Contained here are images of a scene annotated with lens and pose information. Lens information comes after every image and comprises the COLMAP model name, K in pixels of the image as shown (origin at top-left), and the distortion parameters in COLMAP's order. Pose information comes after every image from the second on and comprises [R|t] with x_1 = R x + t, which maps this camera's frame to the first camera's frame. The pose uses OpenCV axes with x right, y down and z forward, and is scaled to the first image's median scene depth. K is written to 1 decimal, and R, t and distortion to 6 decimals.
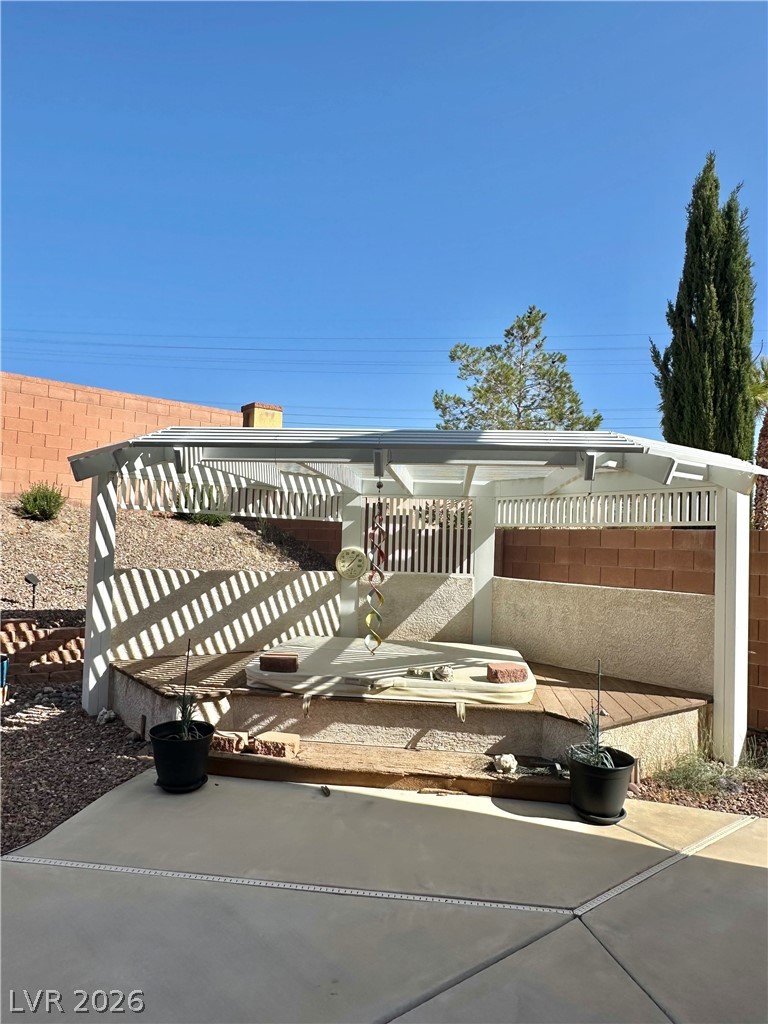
lens RADIAL K [[683.2, 0, 386.3], [0, 683.2, 515.5], [0, 0, 1]] dist [-0.001334, 0.001234]
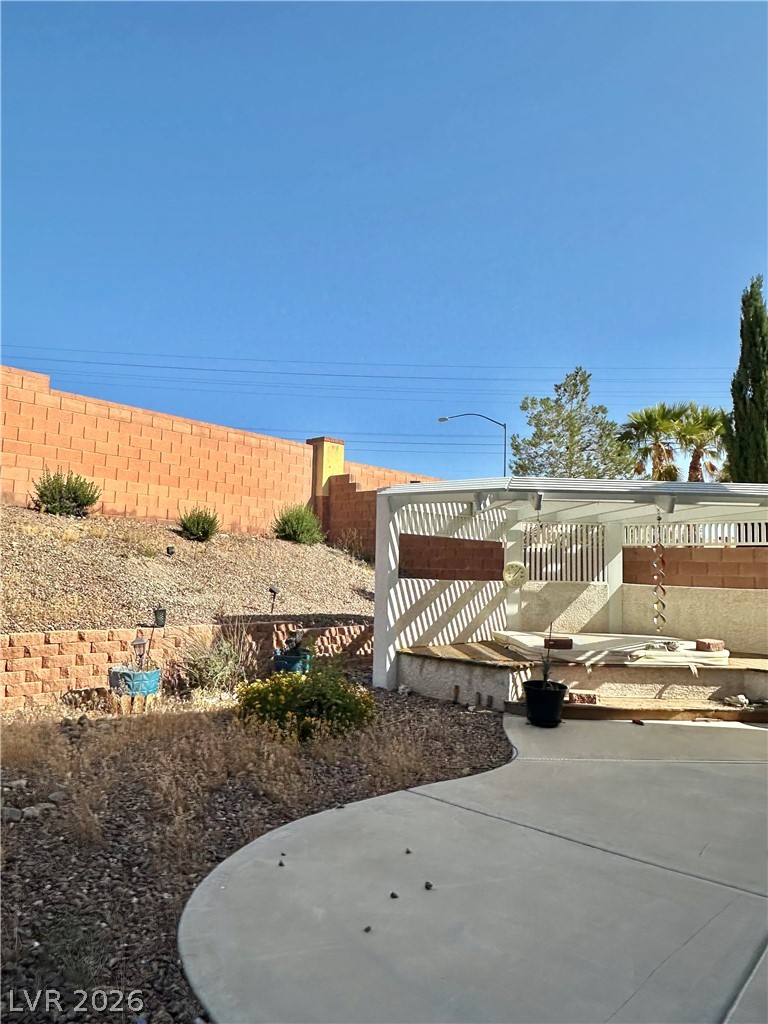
lens RADIAL K [[683.2, 0, 379.5], [0, 683.2, 508.1], [0, 0, 1]] dist [-0.001334, 0.001234]
pose [[0.987895, 0.006568, 0.154984, -0.561450], [-0.000505, 0.999234, -0.039124, -0.005273], [-0.155122, 0.038572, 0.987142, -0.261092]]
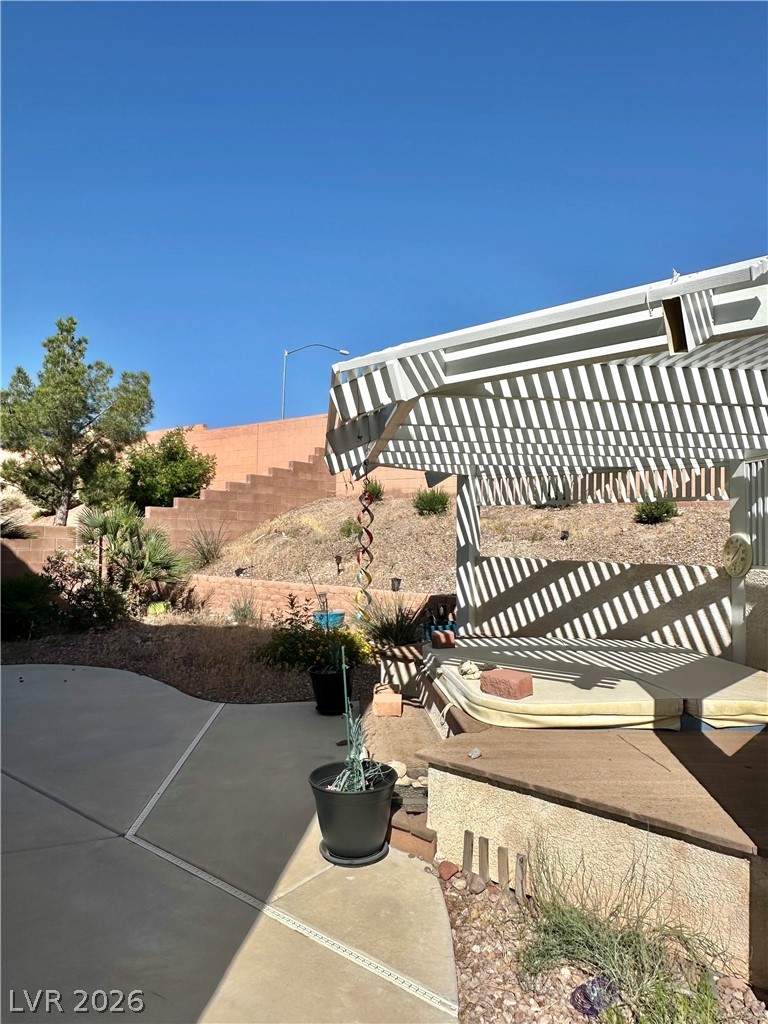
lens RADIAL K [[683.2, 0, 382.2], [0, 683.2, 512.2], [0, 0, 1]] dist [-0.001334, 0.001234]
pose [[0.186636, -0.075627, -0.979514, 0.665414], [0.029885, 0.997008, -0.071283, 0.072120], [0.981975, -0.015969, 0.188337, 0.548280]]
